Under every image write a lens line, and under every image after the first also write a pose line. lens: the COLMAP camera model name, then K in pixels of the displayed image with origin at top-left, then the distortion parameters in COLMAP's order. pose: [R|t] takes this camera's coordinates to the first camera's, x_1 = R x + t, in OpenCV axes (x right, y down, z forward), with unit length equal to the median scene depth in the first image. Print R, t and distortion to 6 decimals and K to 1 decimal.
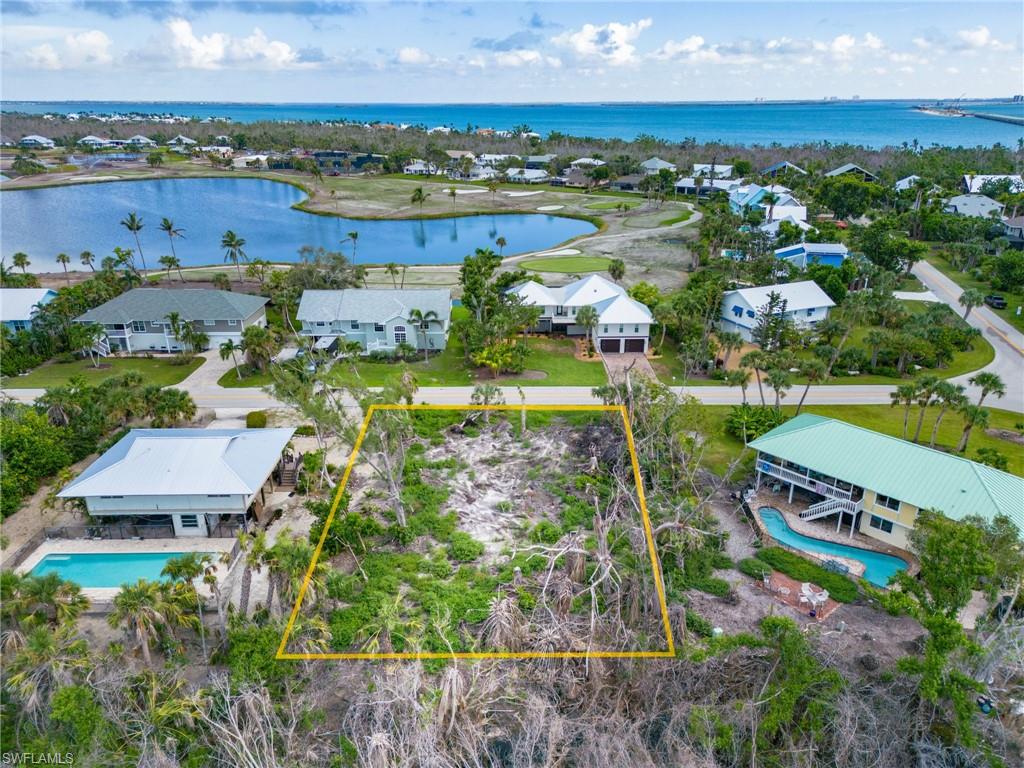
lens RADIAL K [[711.3, 0, 509.4], [0, 711.3, 389.2], [0, 0, 1]] dist [0.074946, -0.066703]
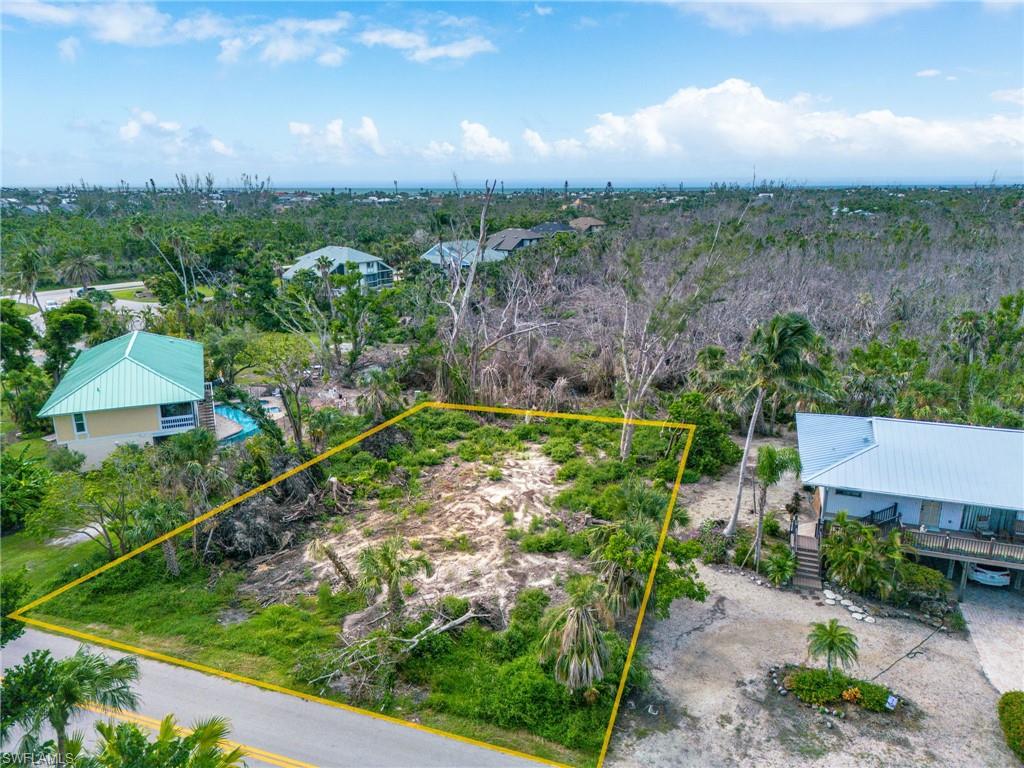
lens RADIAL K [[710.3, 0, 507.5], [0, 710.3, 382.3], [0, 0, 1]] dist [0.069033, -0.067744]
pose [[-0.941325, -0.084515, 0.326747, -0.169007], [0.129434, 0.803711, 0.580772, -0.236429], [-0.311694, 0.588987, -0.745614, 0.948830]]
